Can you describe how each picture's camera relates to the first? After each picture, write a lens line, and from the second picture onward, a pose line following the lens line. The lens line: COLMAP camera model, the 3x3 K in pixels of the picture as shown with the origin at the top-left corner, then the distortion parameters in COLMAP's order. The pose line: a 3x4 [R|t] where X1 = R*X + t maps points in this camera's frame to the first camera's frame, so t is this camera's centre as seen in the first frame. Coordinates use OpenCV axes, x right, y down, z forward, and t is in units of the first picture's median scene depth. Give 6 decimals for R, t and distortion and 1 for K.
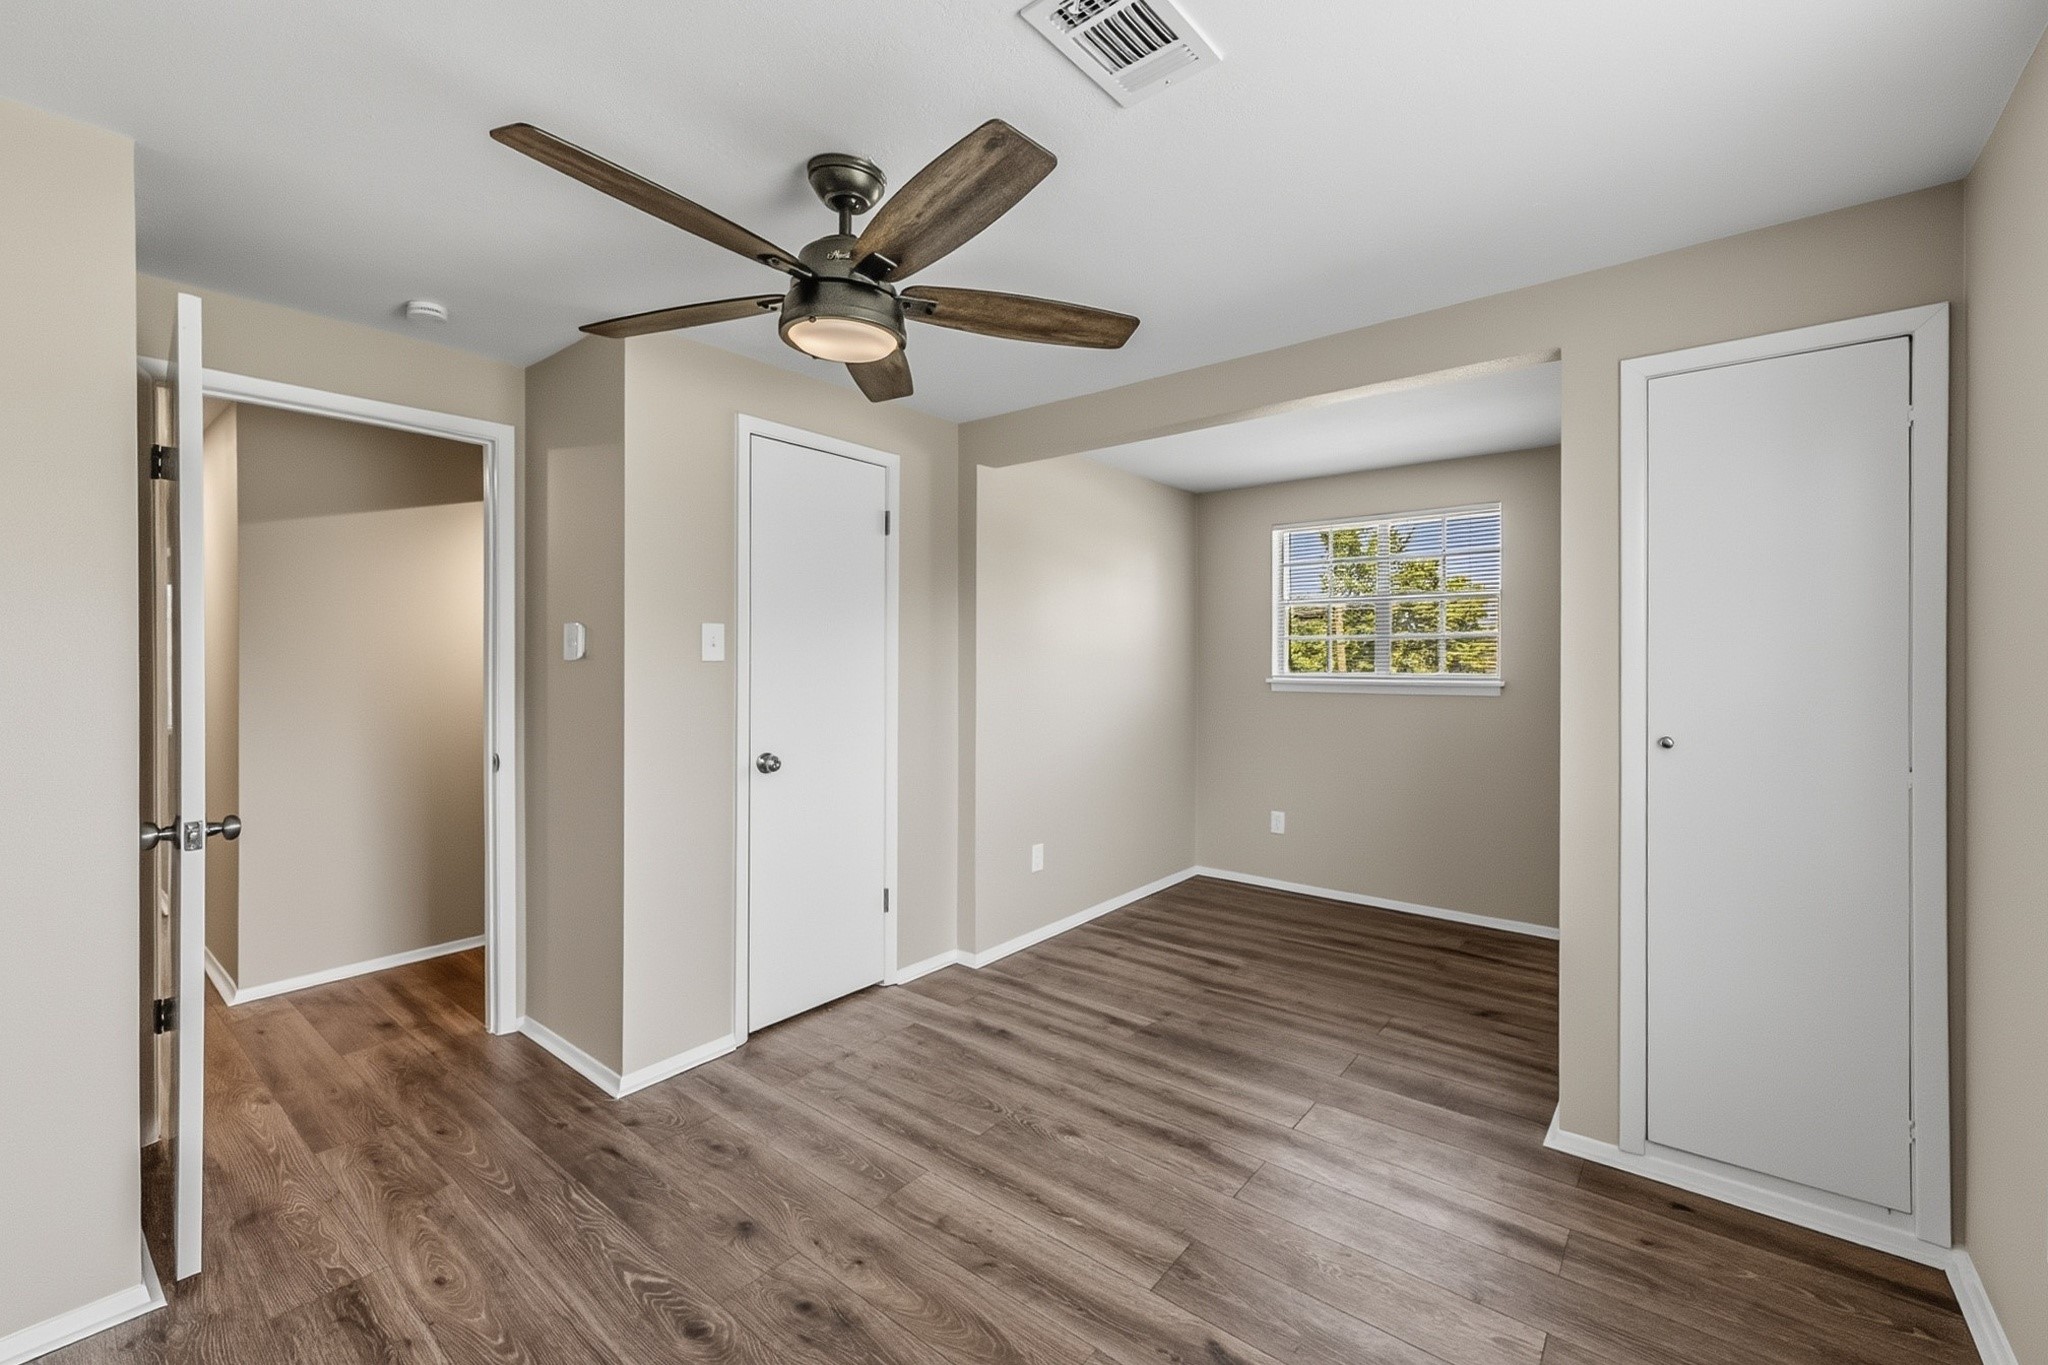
lens RADIAL K [[841.2, 0, 989.5], [0, 841.2, 647.3], [0, 0, 1]] dist [-0.001002, 0.000387]
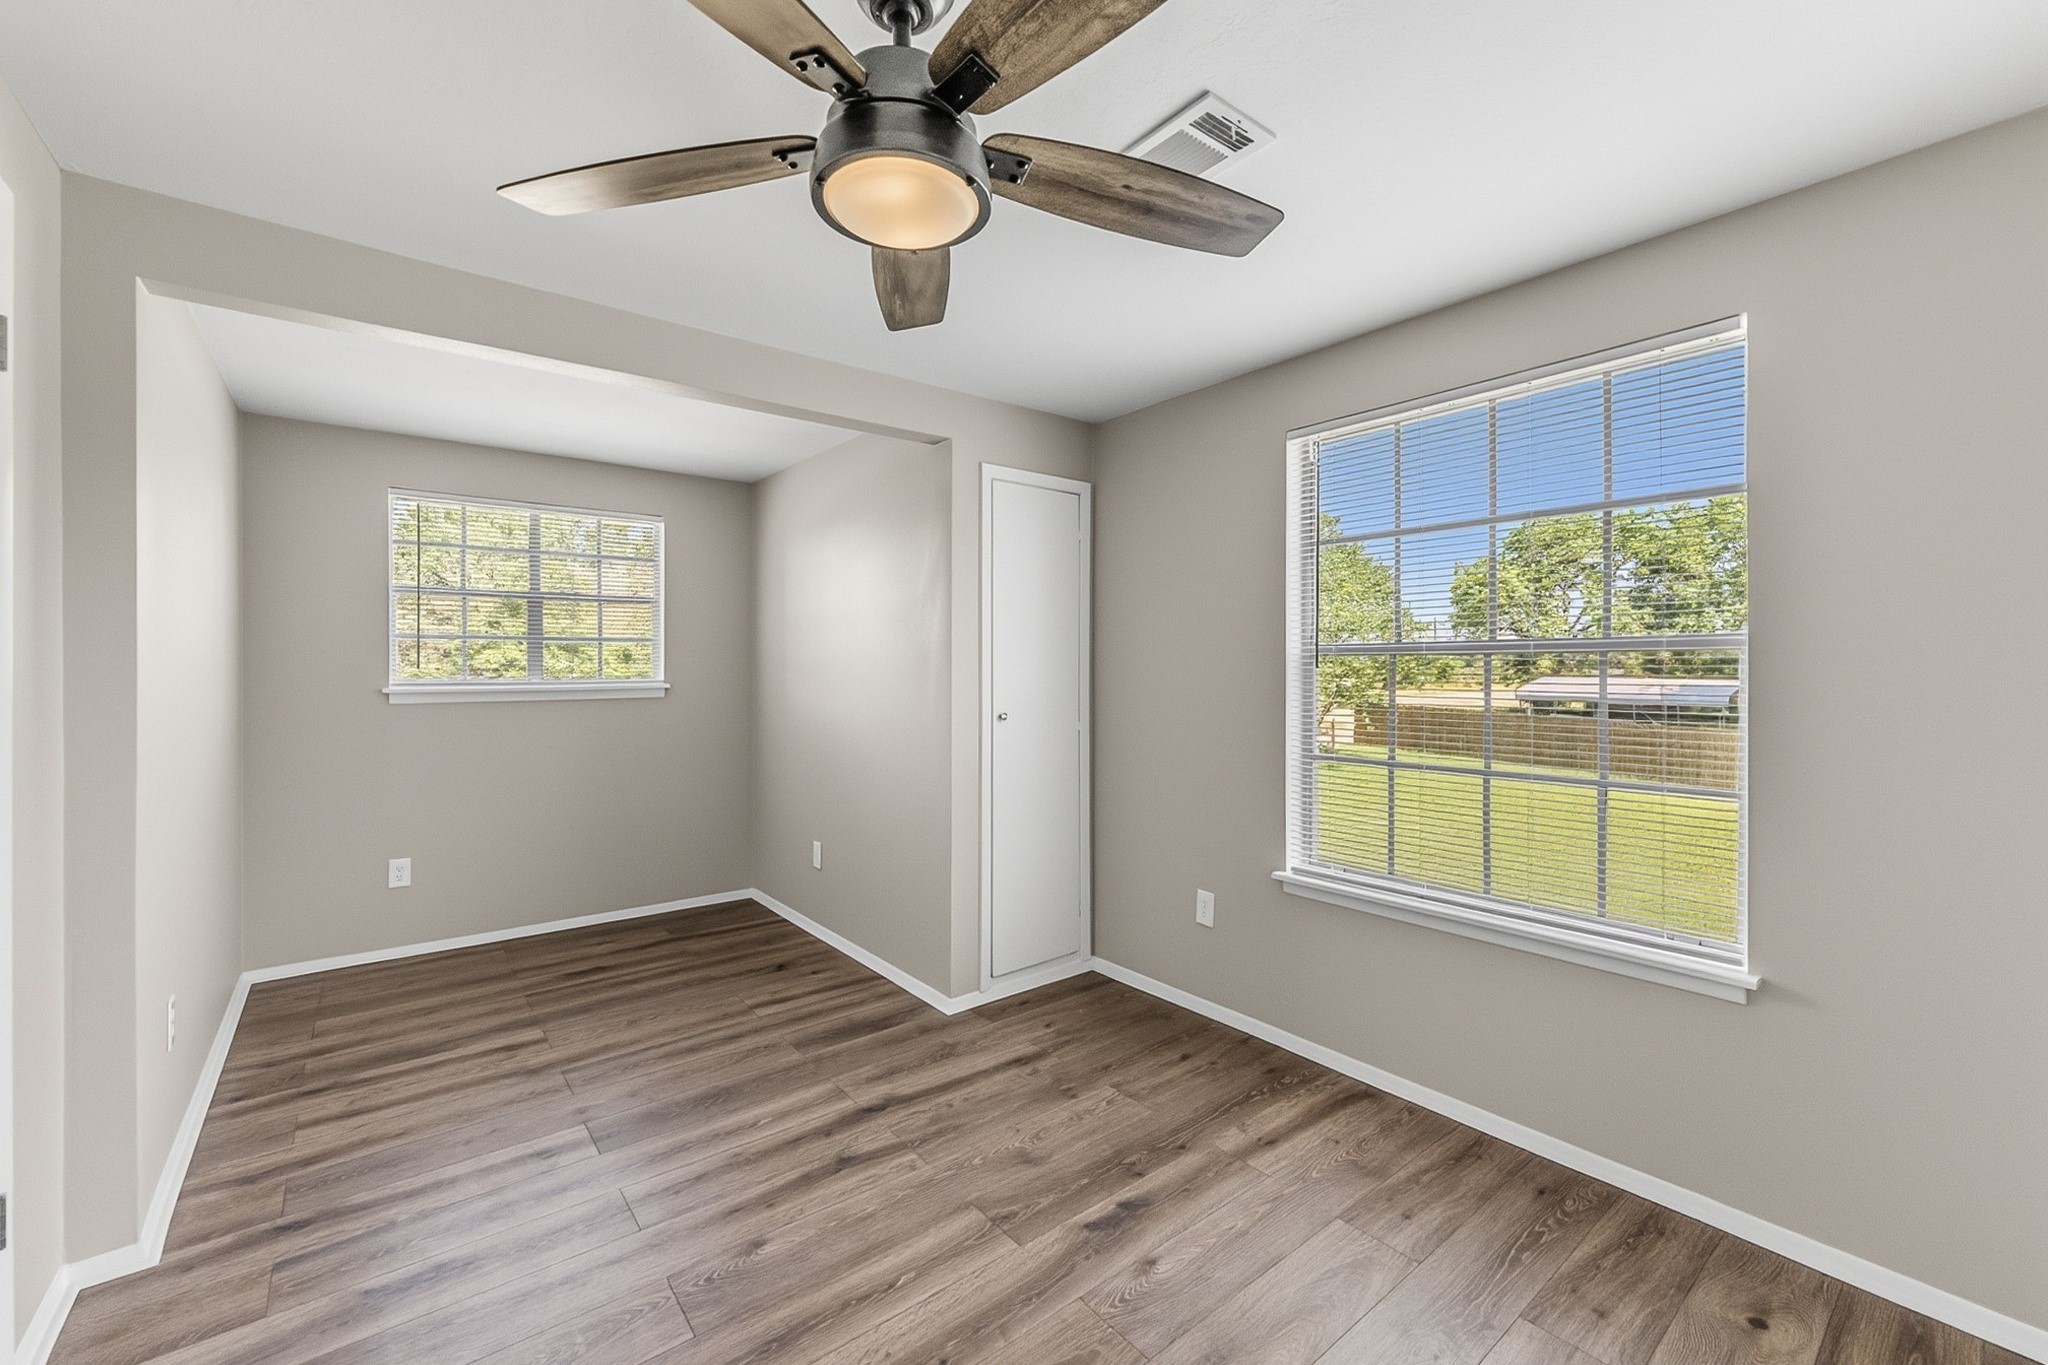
lens RADIAL K [[841.2, 0, 1026.1], [0, 841.2, 673.7], [0, 0, 1]] dist [-0.001002, 0.000387]
pose [[0.192114, -0.013376, 0.981281, -0.453102], [-0.013945, 0.999769, 0.016358, 0.003265], [-0.981273, -0.016827, 0.191883, 0.417102]]
